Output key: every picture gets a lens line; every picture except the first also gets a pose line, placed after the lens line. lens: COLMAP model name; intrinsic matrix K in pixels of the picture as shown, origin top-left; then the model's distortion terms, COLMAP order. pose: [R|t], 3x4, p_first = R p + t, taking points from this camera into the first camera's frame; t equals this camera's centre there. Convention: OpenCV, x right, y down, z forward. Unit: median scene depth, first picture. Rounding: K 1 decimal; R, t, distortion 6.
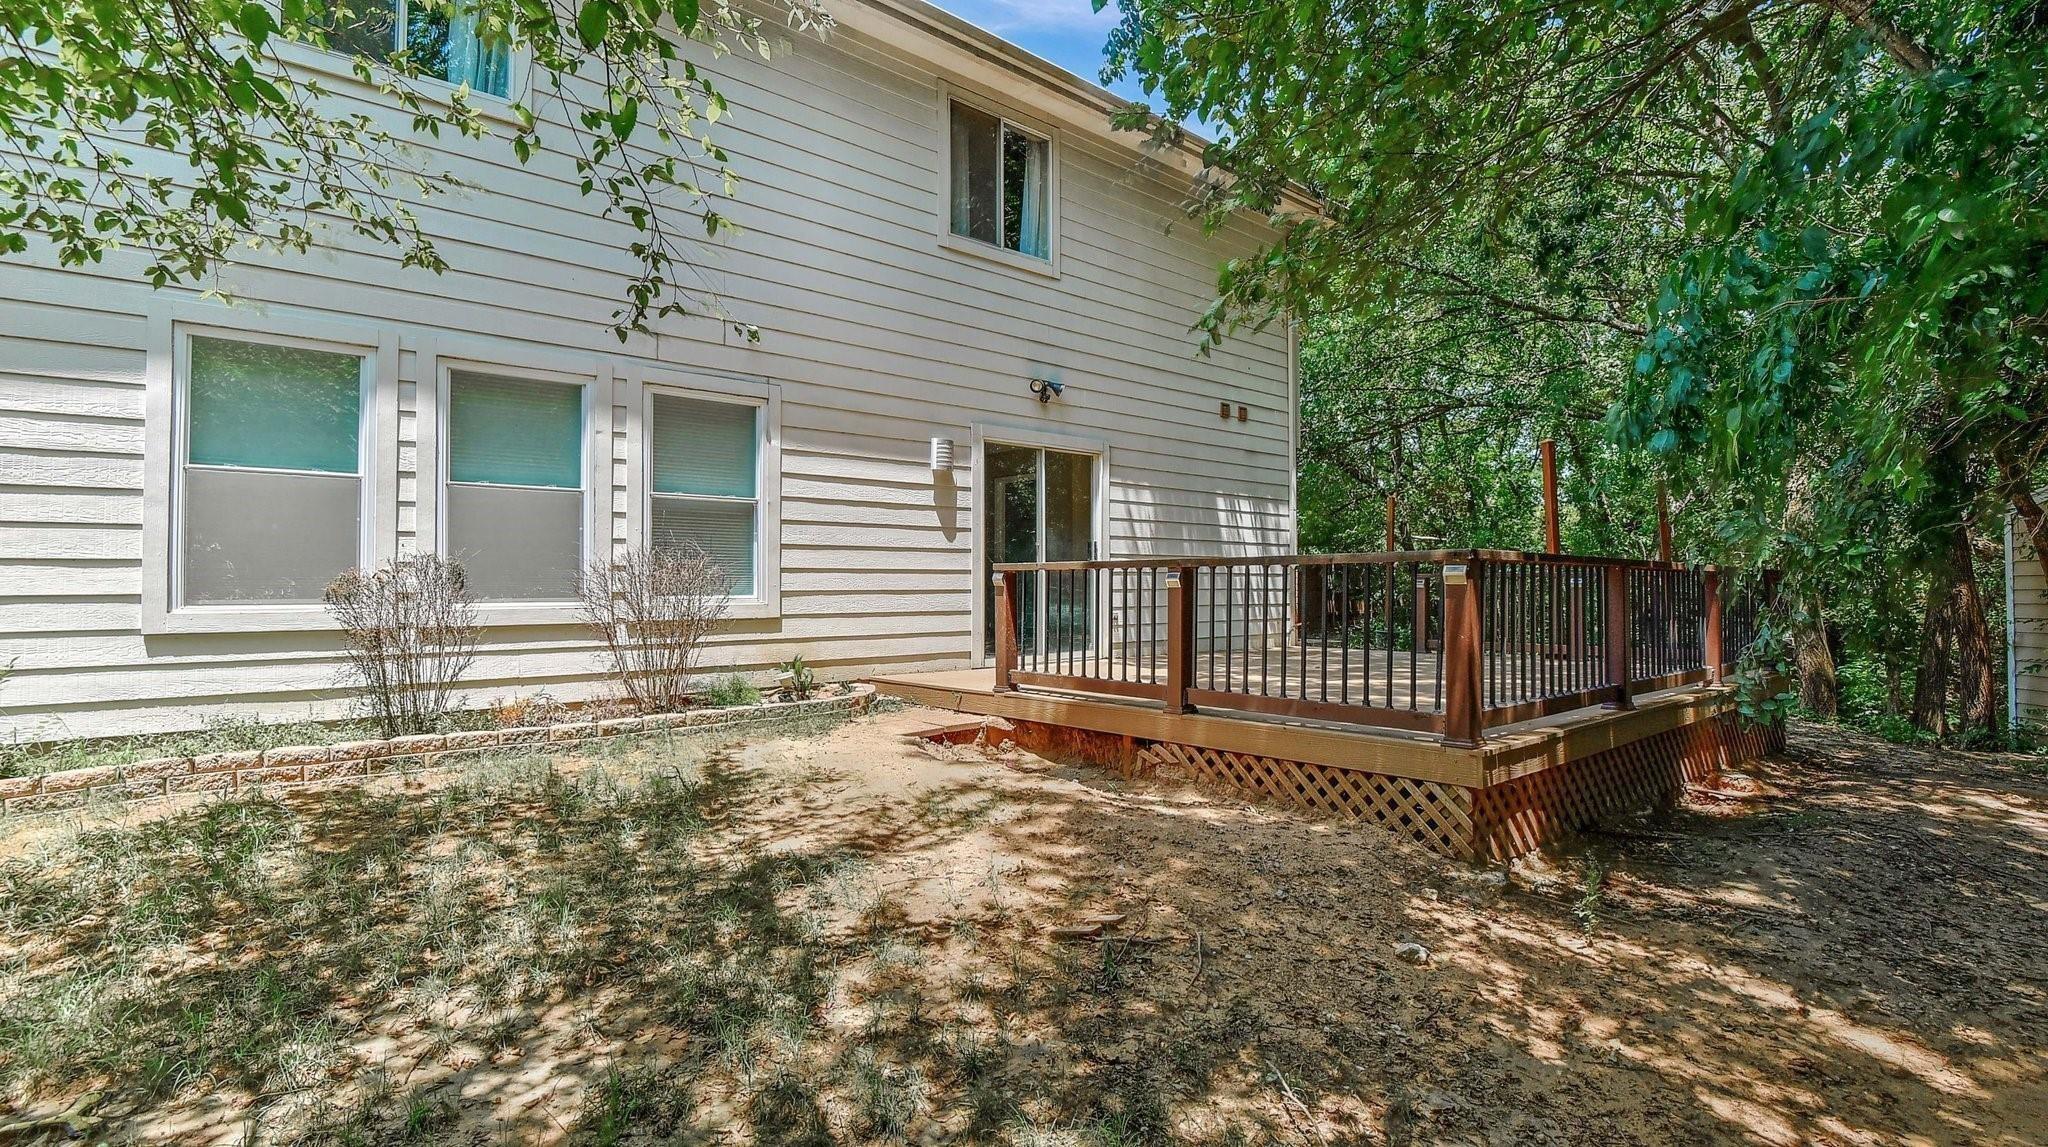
lens RADIAL K [[966.1, 0, 1012.1], [0, 966.1, 580.7], [0, 0, 1]] dist [-0.000743, -0.006419]
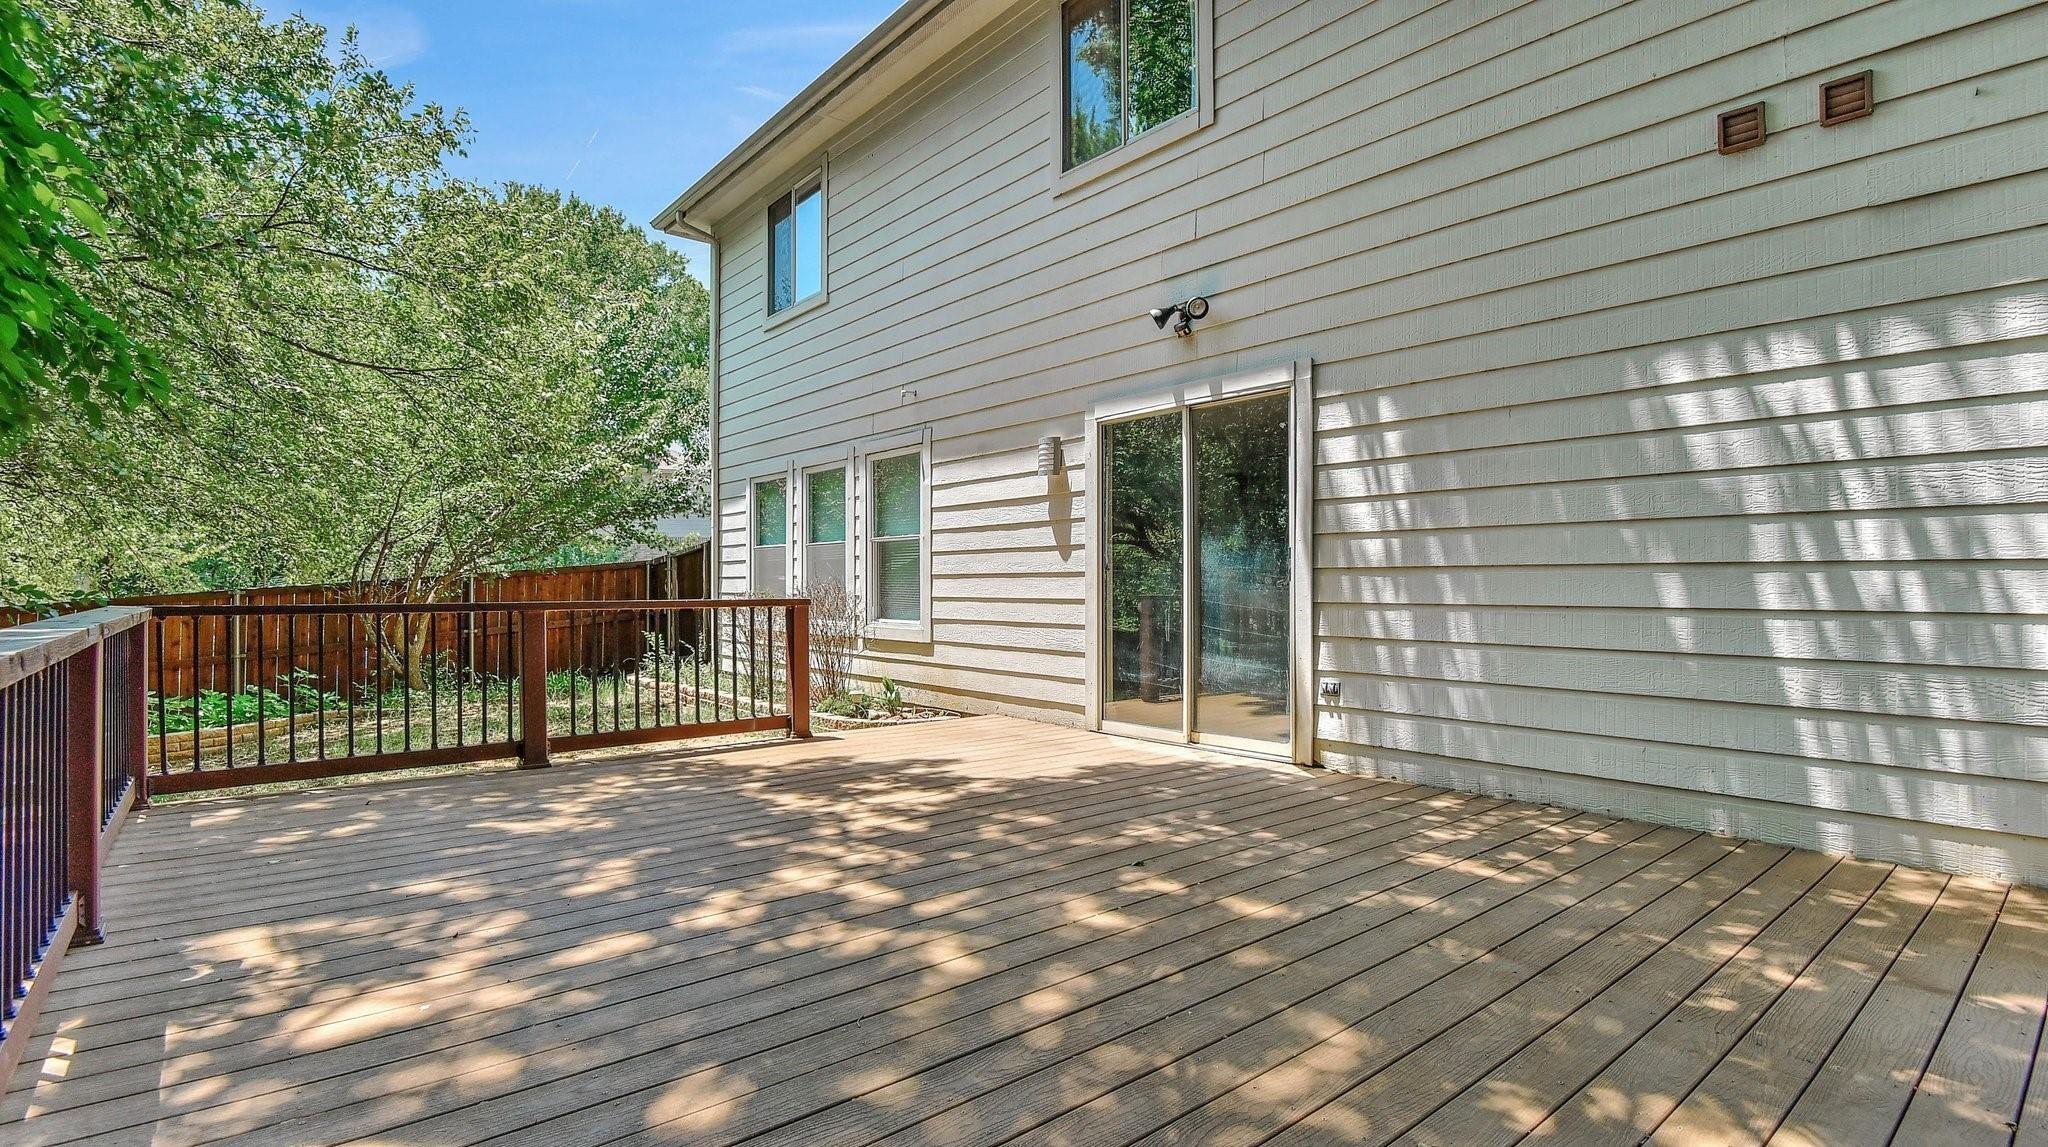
lens RADIAL K [[966.1, 0, 1012.1], [0, 966.1, 580.7], [0, 0, 1]] dist [-0.000743, -0.006419]
pose [[-0.022491, -0.001121, -0.999746, 0.727555], [0.007492, 0.999971, -0.001290, -0.025261], [0.999719, -0.007519, -0.022482, 0.972195]]
